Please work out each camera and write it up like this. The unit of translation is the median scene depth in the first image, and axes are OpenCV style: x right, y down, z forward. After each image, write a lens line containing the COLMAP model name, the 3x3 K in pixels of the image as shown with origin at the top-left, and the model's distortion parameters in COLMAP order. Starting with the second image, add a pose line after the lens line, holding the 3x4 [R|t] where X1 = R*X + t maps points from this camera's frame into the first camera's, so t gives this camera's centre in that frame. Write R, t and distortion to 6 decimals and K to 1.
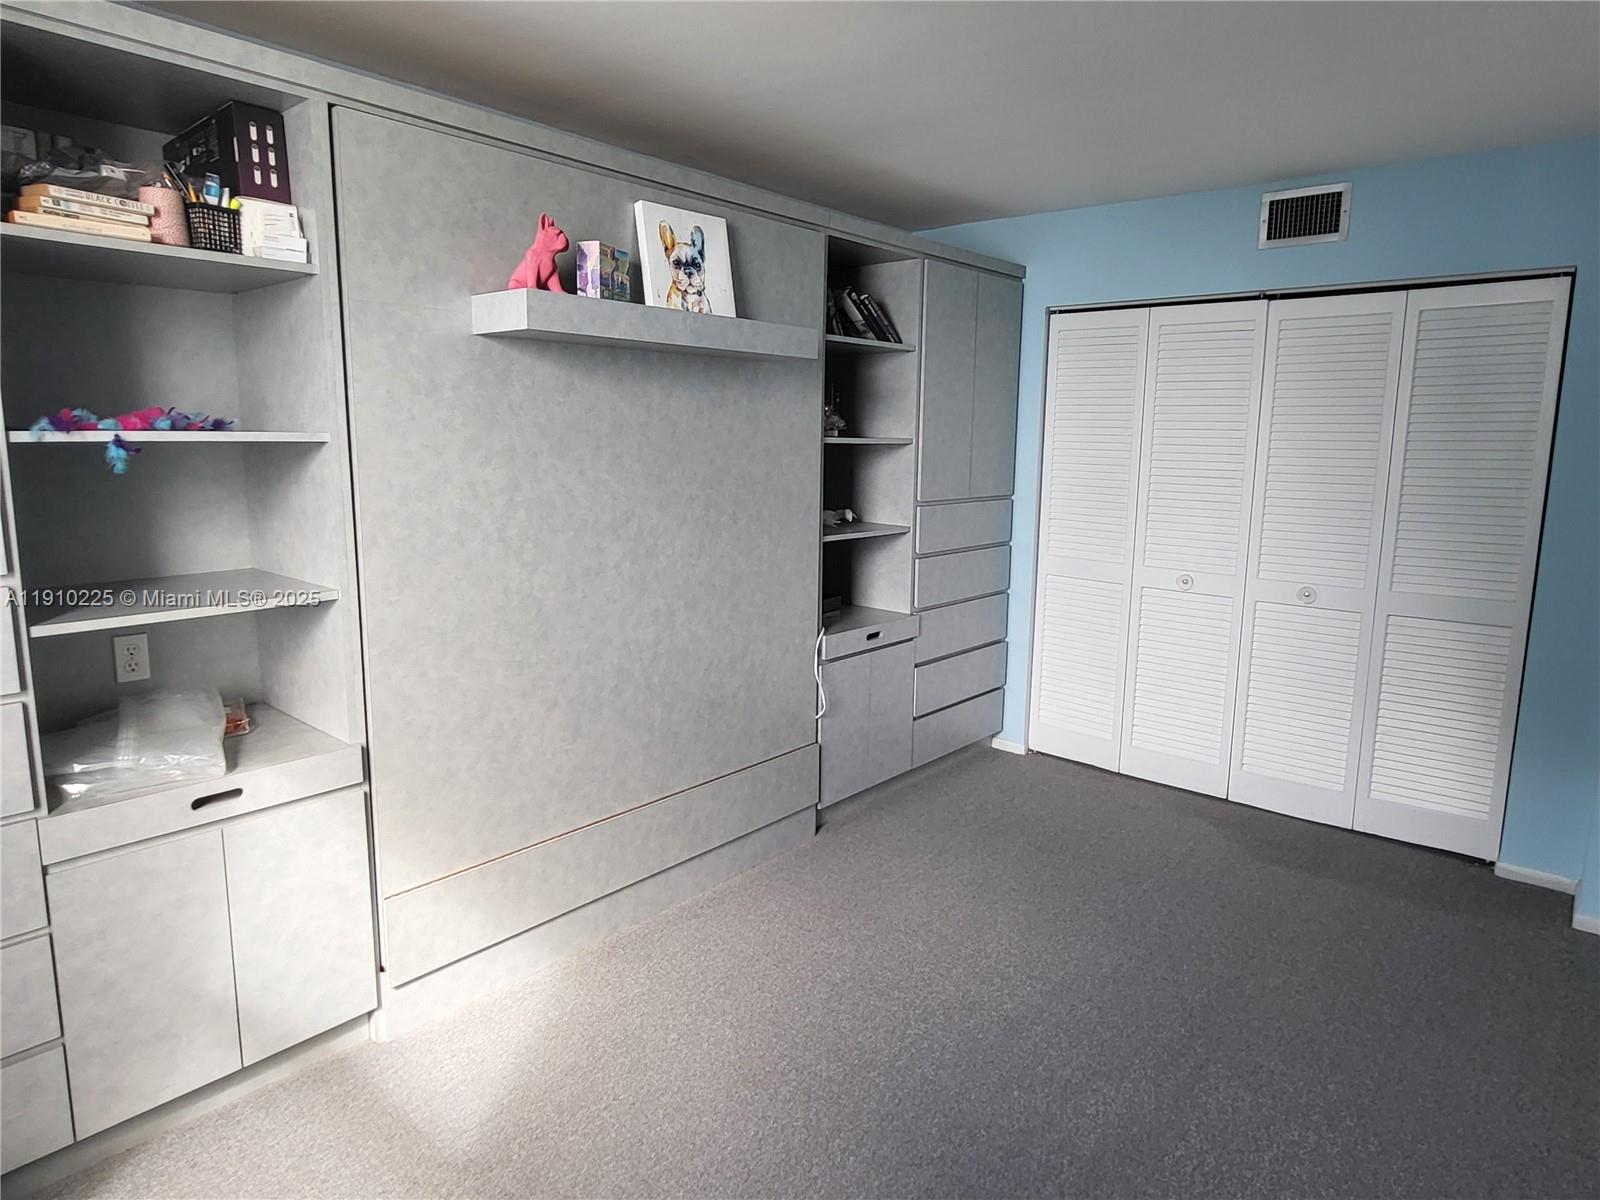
lens RADIAL K [[1002.1, 0, 836.7], [0, 1002.1, 596.0], [0, 0, 1]] dist [0.001137, 0.000857]
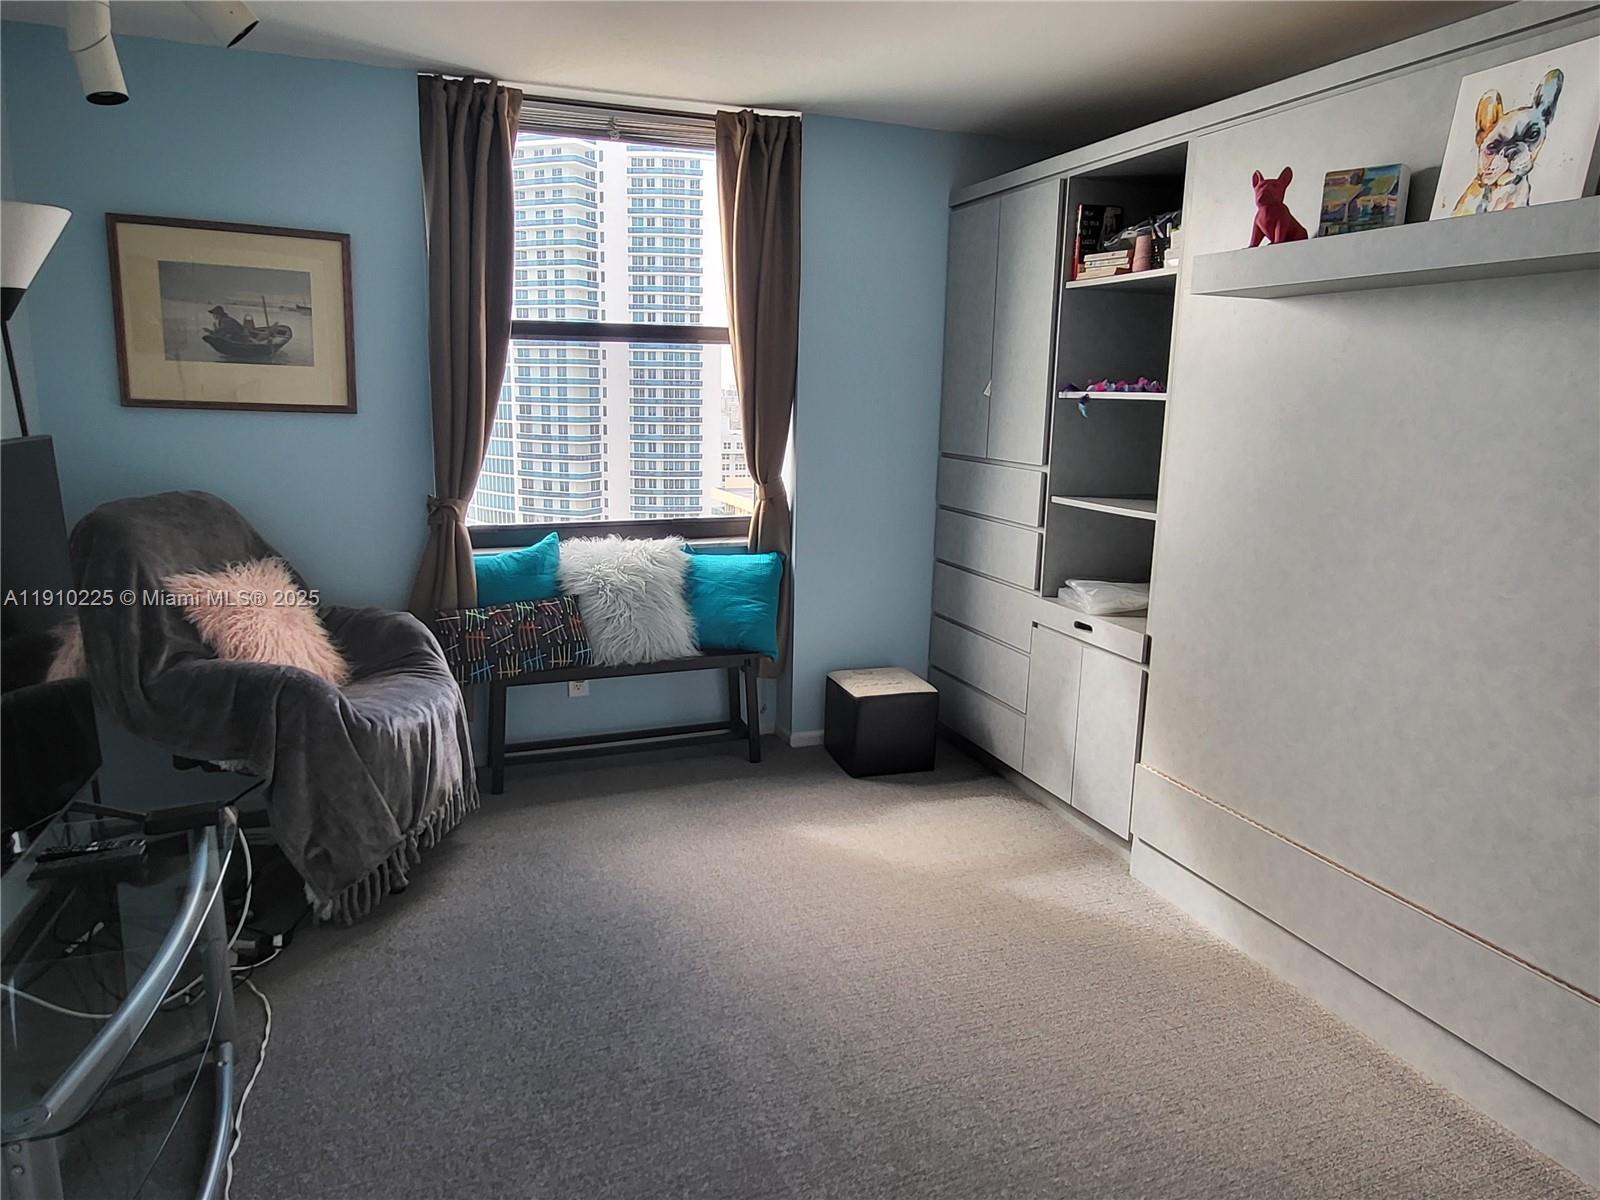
lens RADIAL K [[1024.2, 0, 797.0], [0, 1024.2, 591.8], [0, 0, 1]] dist [-0.013258, 0.001384]
pose [[-0.513879, 0.140234, -0.846323, 0.709966], [-0.169082, 0.950639, 0.260185, -0.140959], [0.841035, 0.276802, -0.464803, 0.997387]]
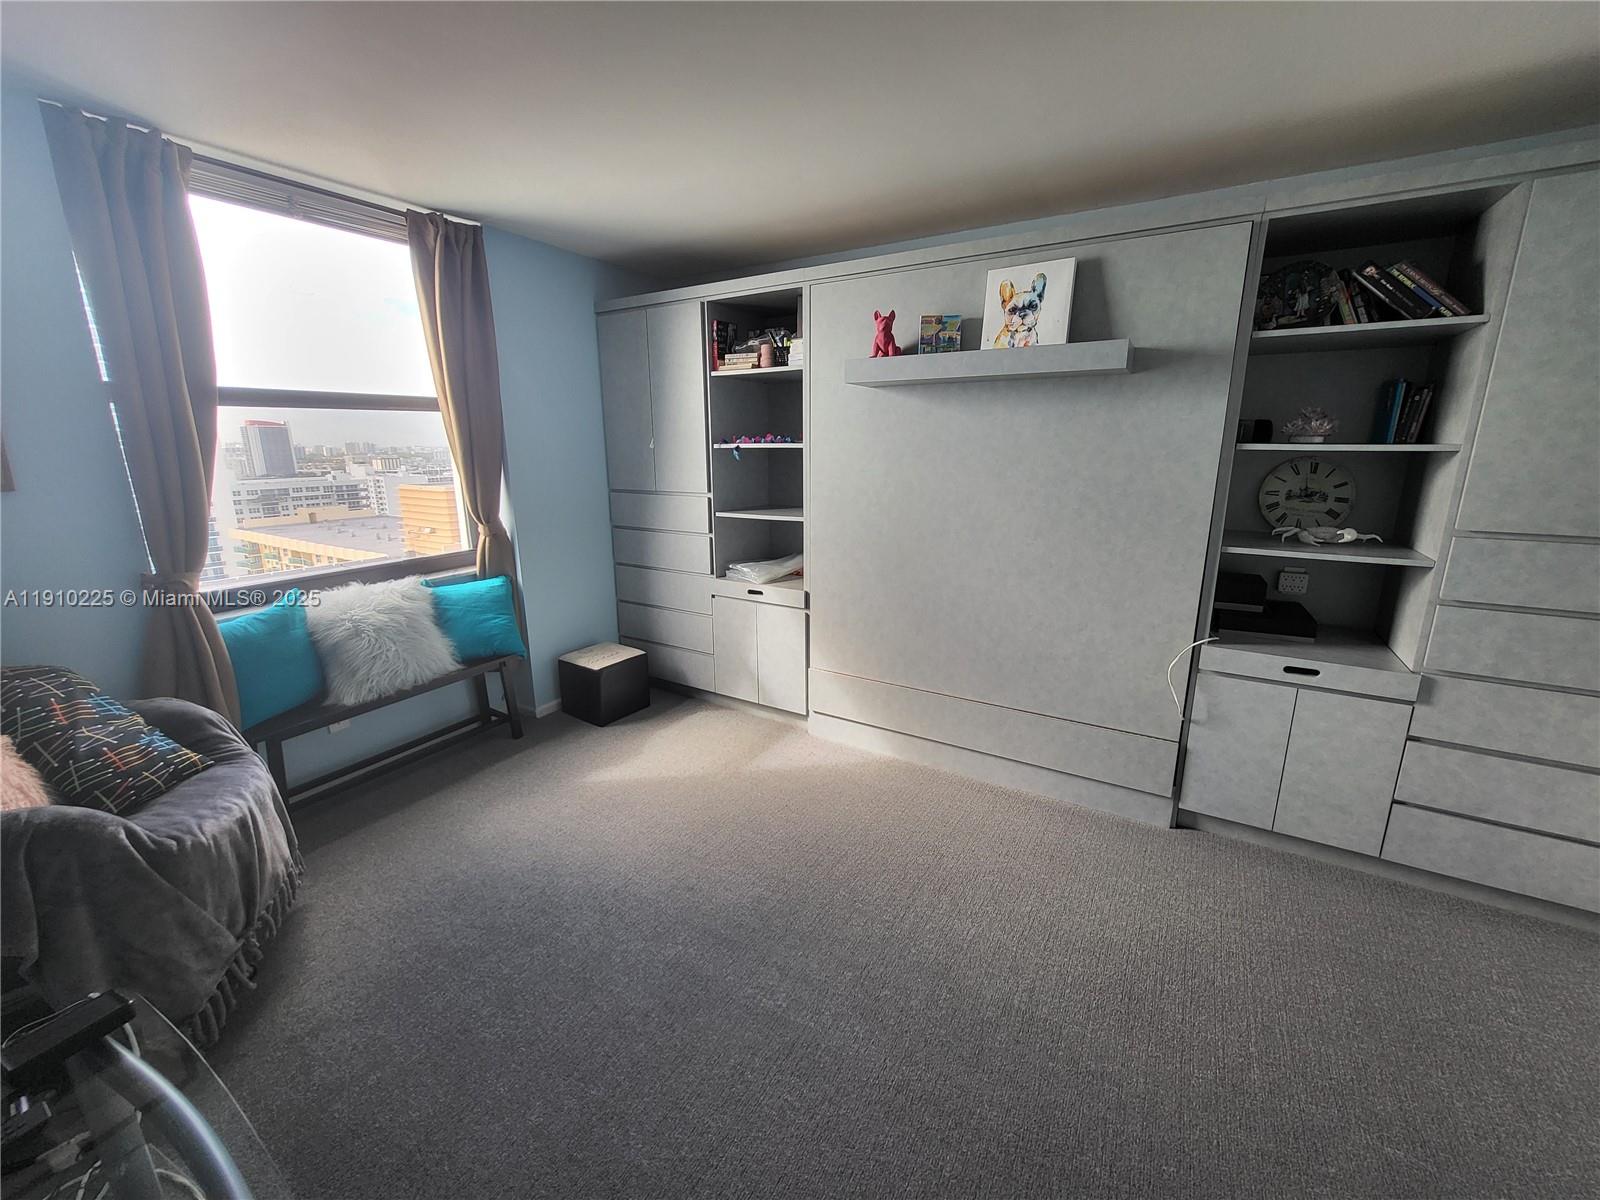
lens RADIAL K [[628.5, 0, 806.7], [0, 628.5, 591.2], [0, 0, 1]] dist [-0.002505, -0.000175]
pose [[0.130072, 0.212481, -0.968469, 0.676484], [-0.156393, 0.968937, 0.191579, -0.089422], [0.979093, 0.126543, 0.159262, 0.644941]]
